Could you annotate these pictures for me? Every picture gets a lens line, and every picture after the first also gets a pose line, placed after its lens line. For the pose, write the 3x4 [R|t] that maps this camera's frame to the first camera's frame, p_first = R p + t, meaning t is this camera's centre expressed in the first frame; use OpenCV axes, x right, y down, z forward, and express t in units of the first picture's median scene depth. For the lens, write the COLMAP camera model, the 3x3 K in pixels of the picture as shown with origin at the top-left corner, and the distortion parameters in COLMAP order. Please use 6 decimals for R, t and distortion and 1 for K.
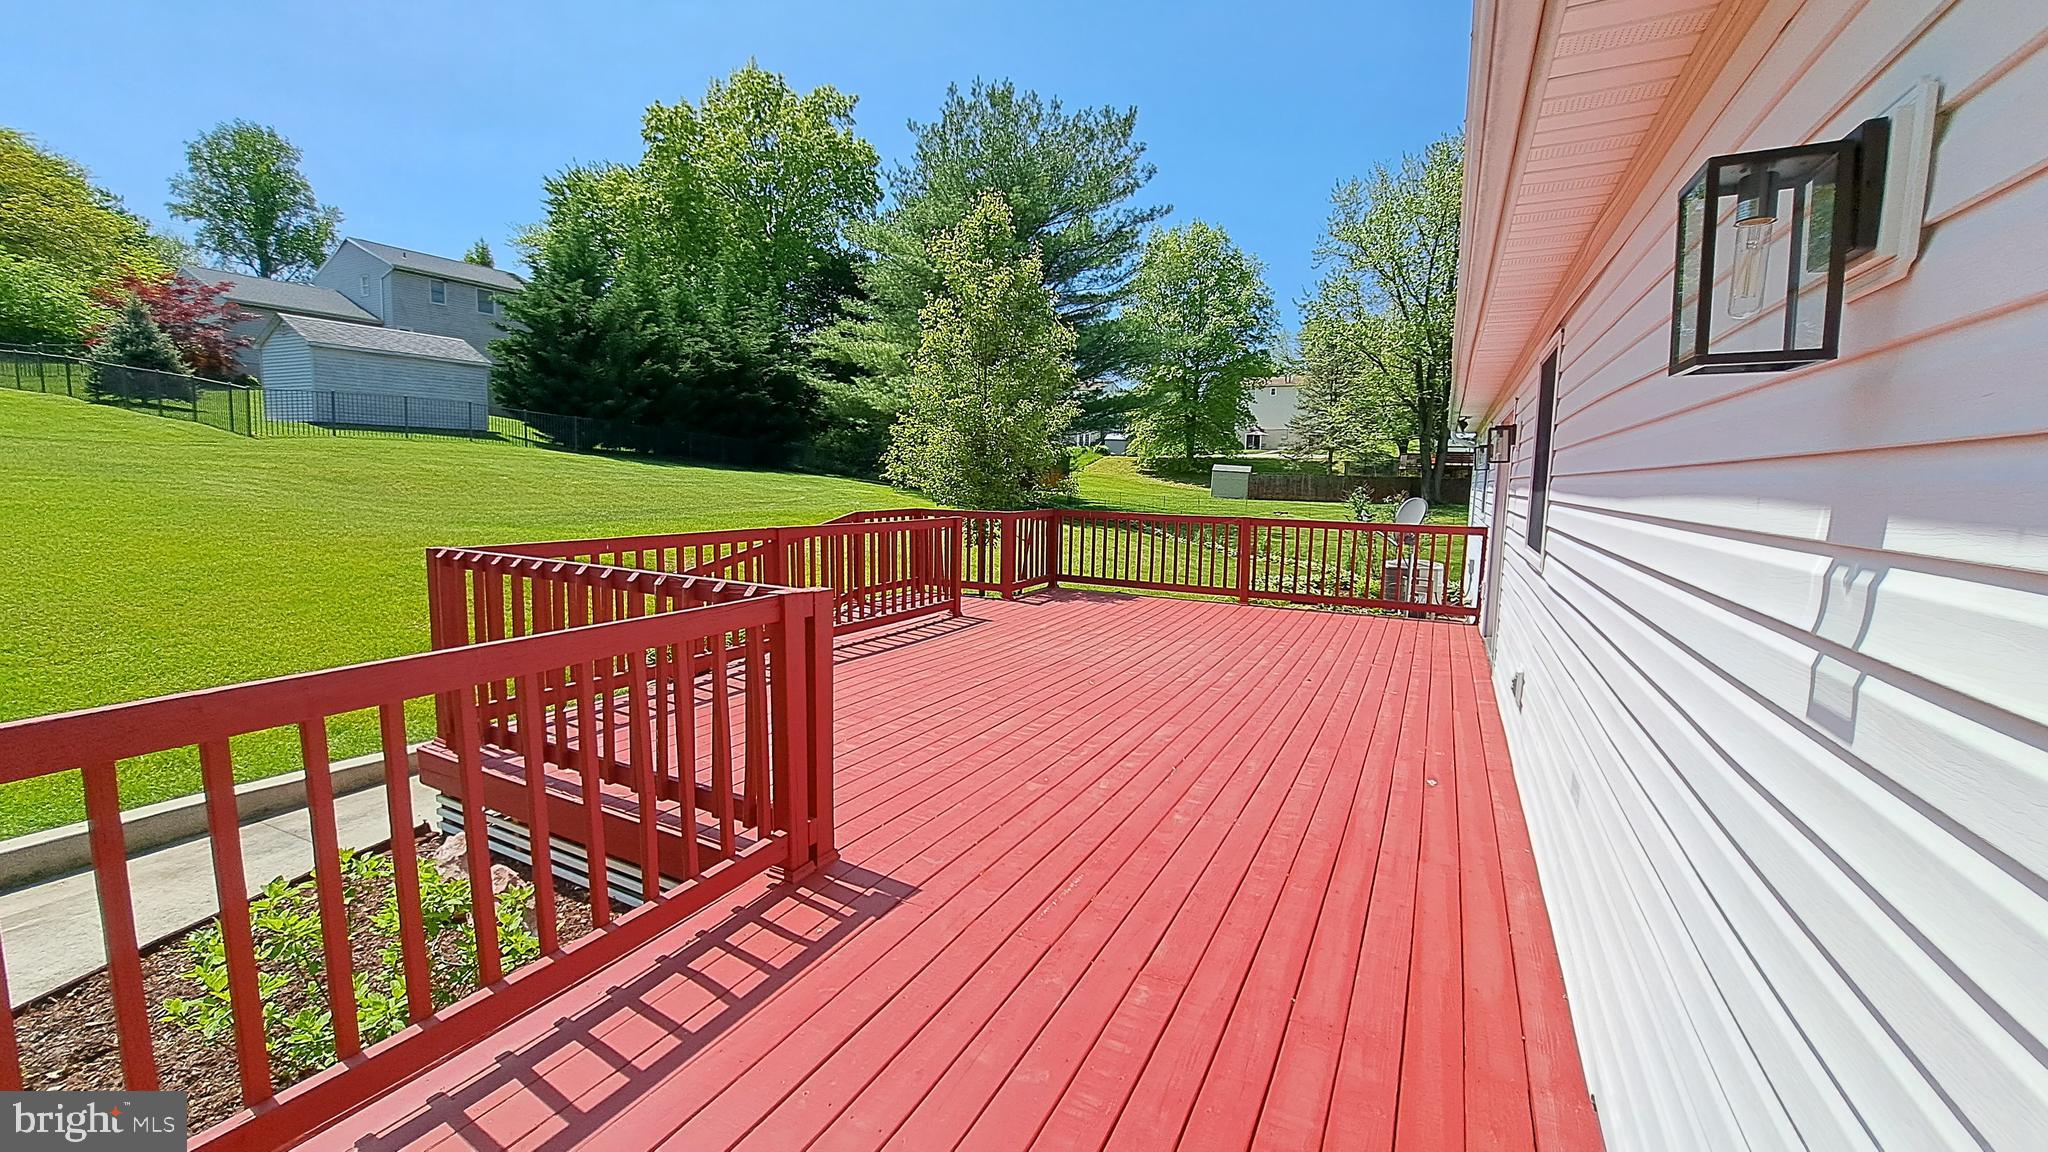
lens RADIAL K [[797.3, 0, 1020.1], [0, 797.3, 605.6], [0, 0, 1]] dist [-0.025674, -0.000527]
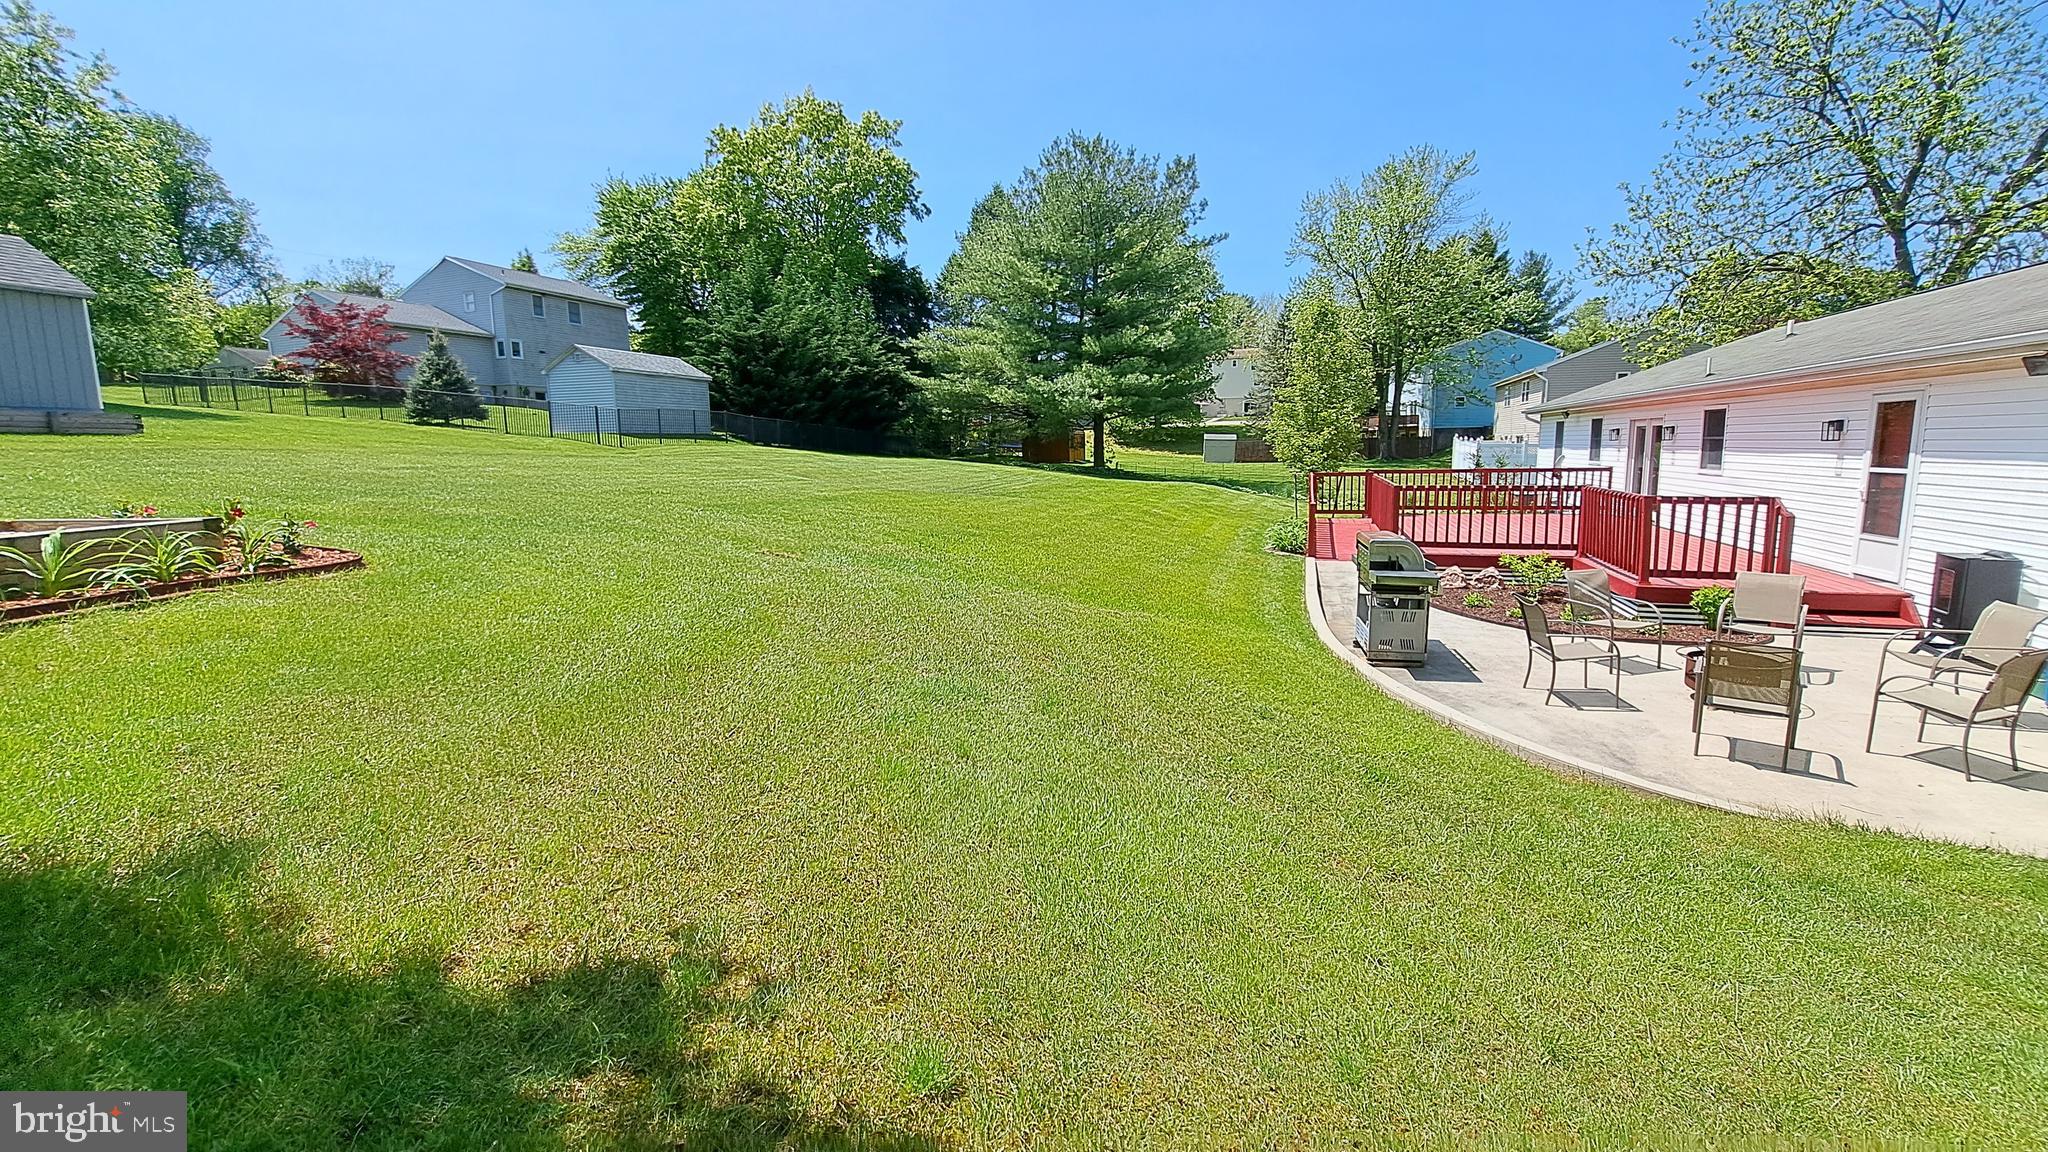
lens RADIAL K [[797.3, 0, 1032.4], [0, 797.3, 582.5], [0, 0, 1]] dist [-0.025674, -0.000527]
pose [[0.989954, -0.064803, 0.125663, -0.234897], [0.063865, 0.997893, 0.011477, 0.012427], [-0.126142, -0.003336, 0.992007, -0.165764]]
